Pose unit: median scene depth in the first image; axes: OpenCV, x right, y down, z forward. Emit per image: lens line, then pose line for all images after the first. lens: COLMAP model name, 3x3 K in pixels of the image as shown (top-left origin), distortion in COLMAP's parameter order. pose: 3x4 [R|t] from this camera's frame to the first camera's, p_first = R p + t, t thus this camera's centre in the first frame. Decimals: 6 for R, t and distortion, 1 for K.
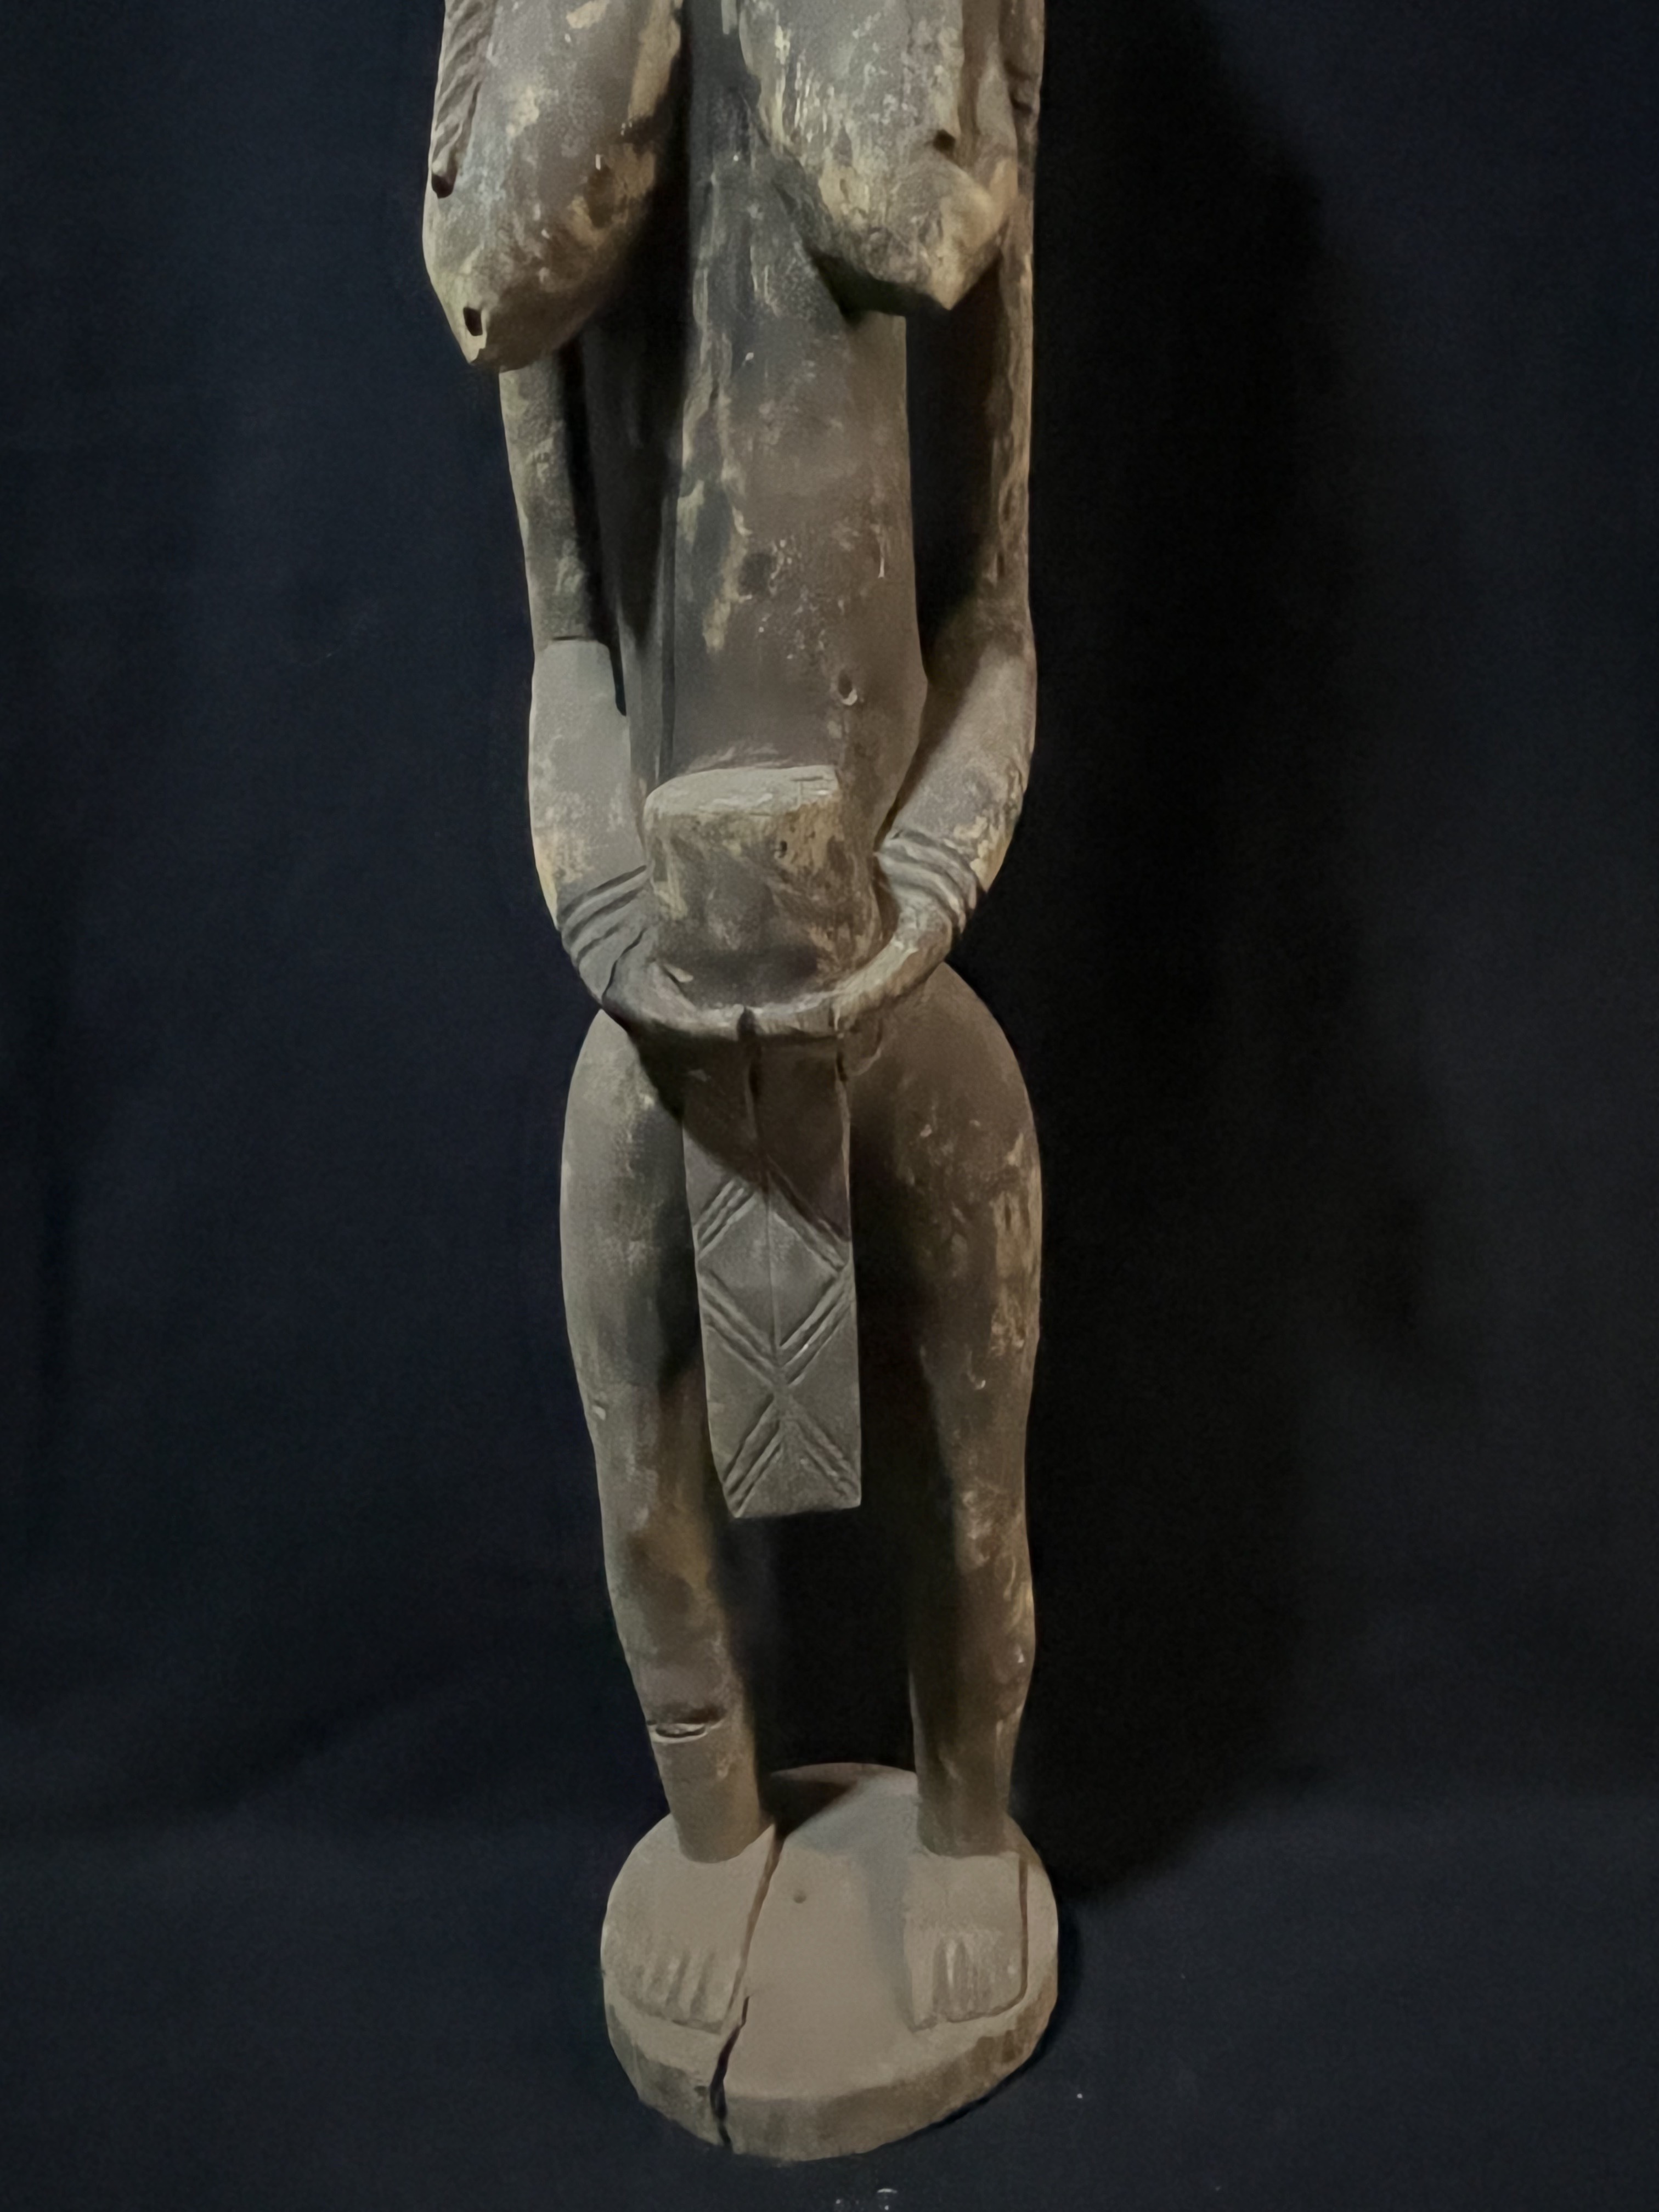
lens RADIAL K [[1619.1, 0, 832.1], [0, 1619.1, 1104.4], [0, 0, 1]] dist [-0.005845, 0.000313]
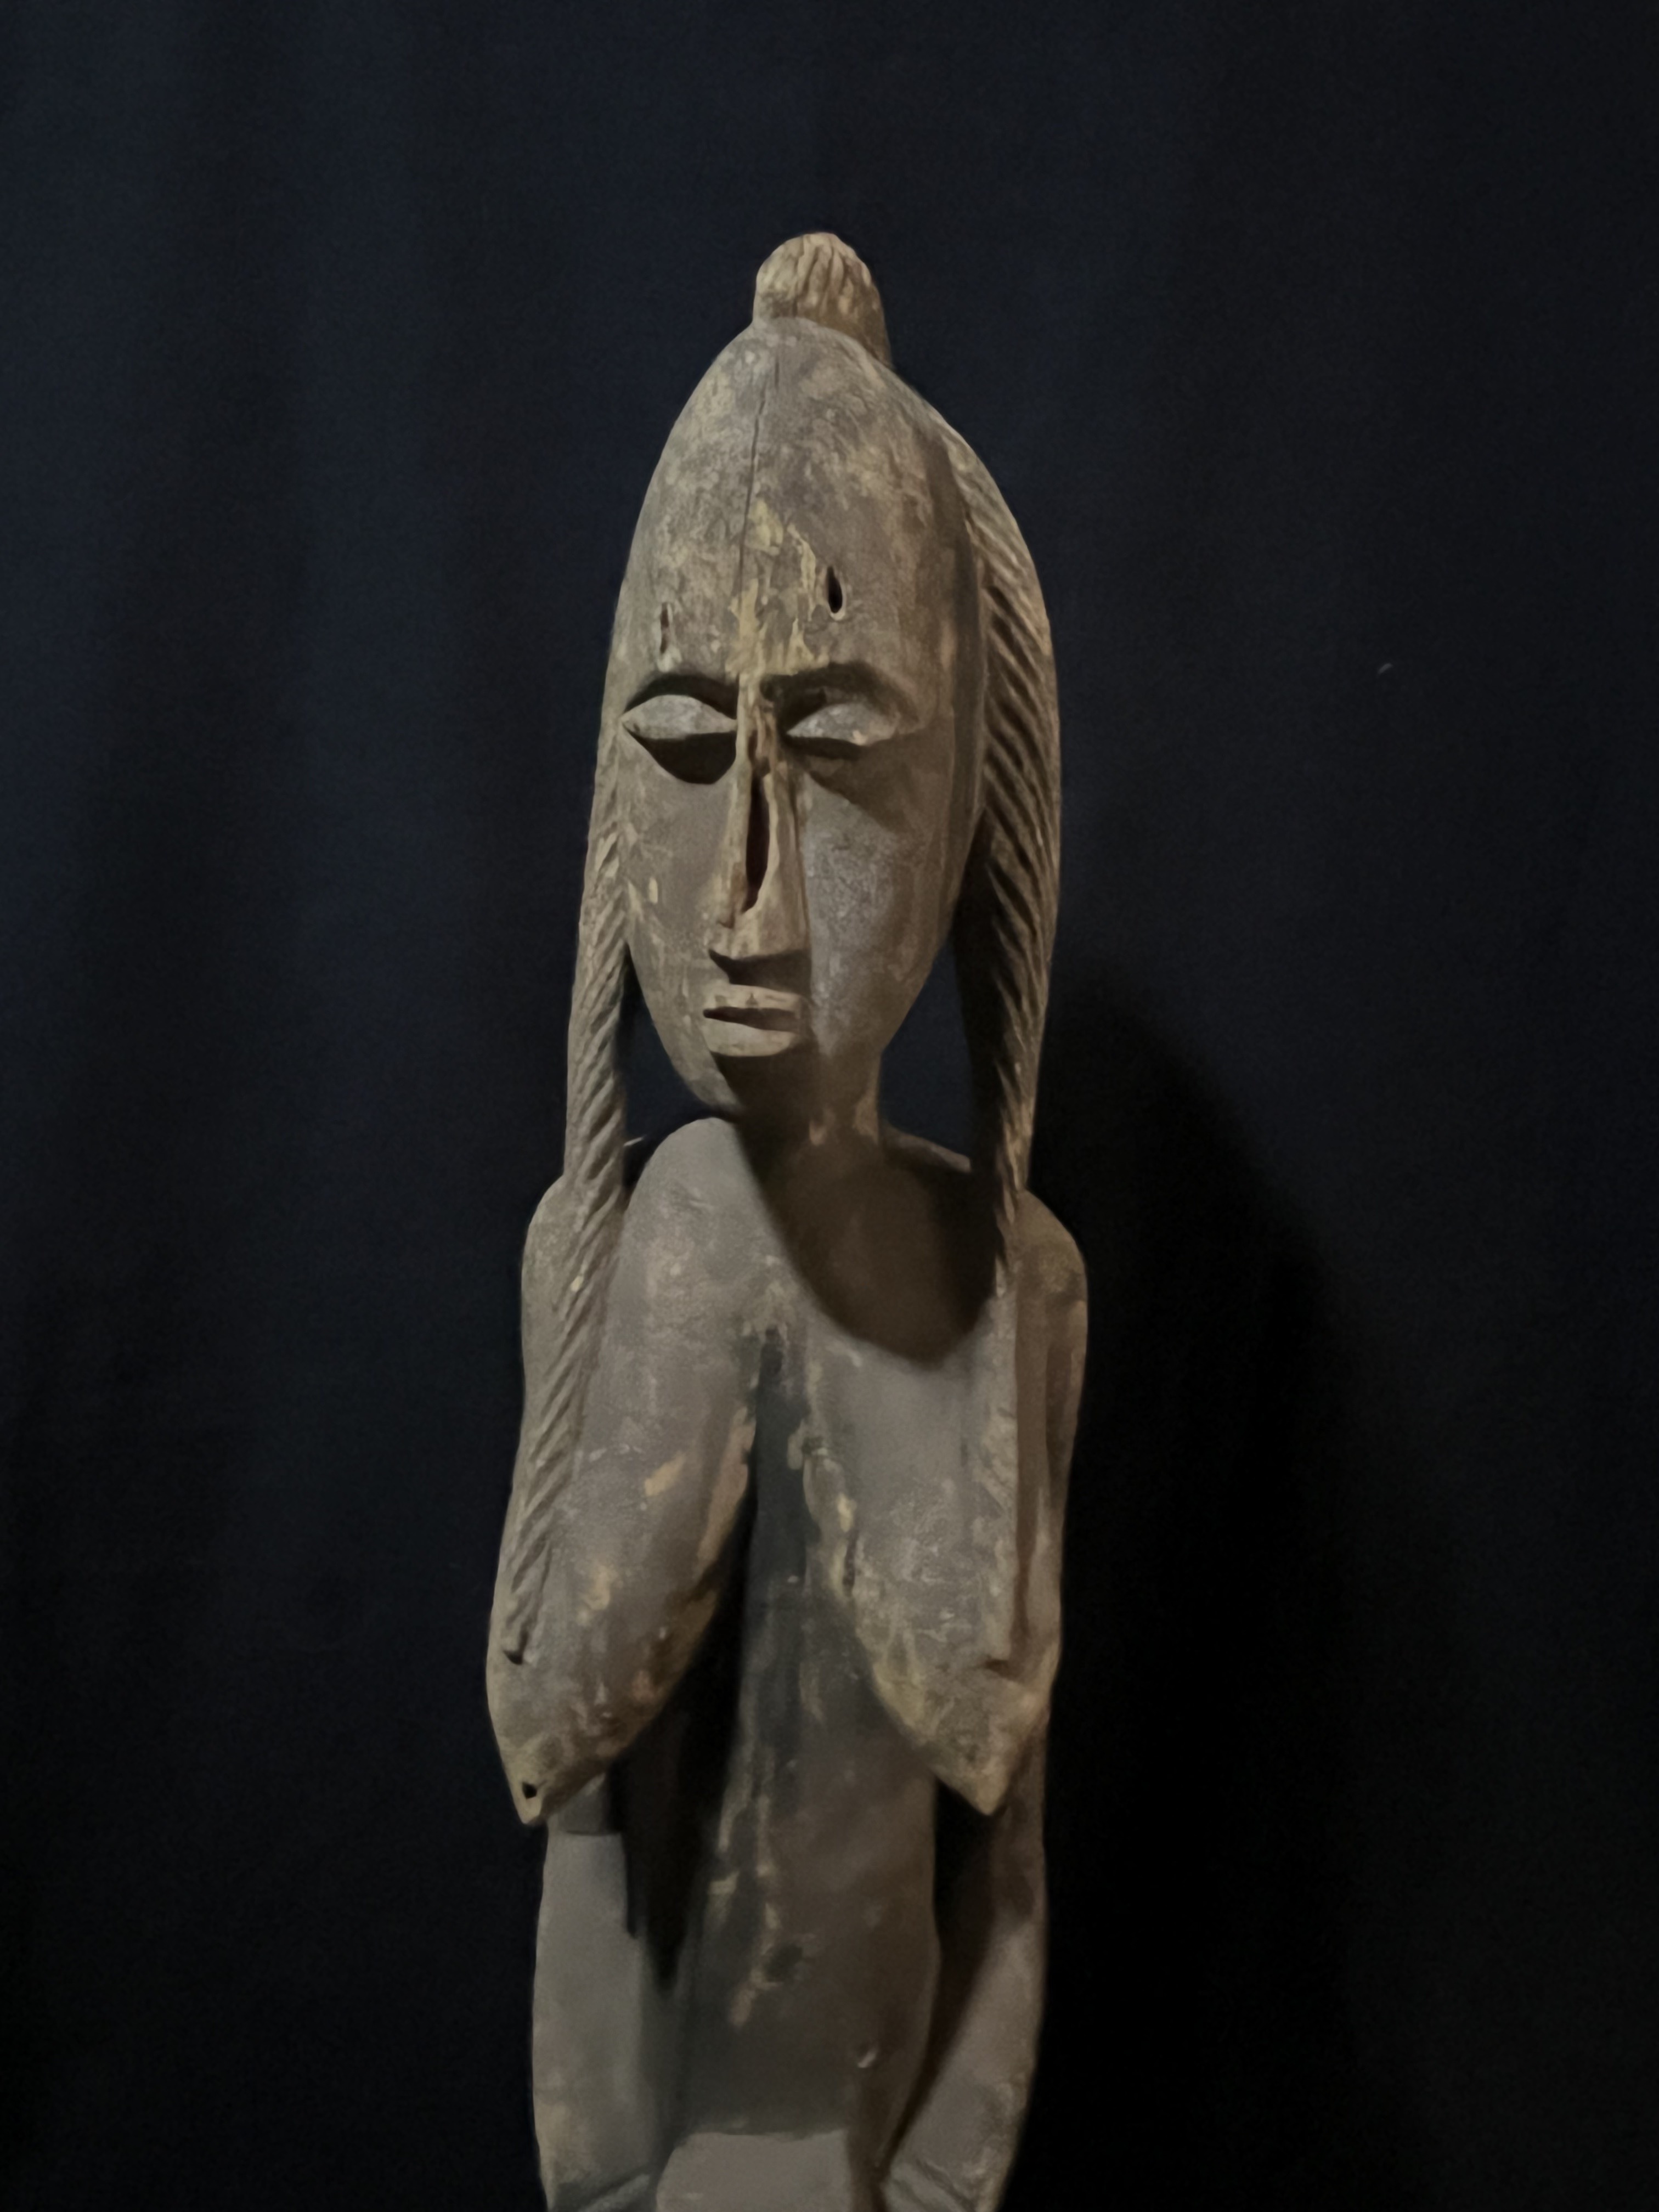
lens RADIAL K [[1619.1, 0, 828.9], [0, 1619.1, 1104.1], [0, 0, 1]] dist [-0.005845, 0.000313]
pose [[0.997306, 0.066901, 0.030071, -0.090631], [-0.062462, 0.989547, -0.129981, -0.778021], [-0.038453, 0.127752, 0.991060, -0.080890]]
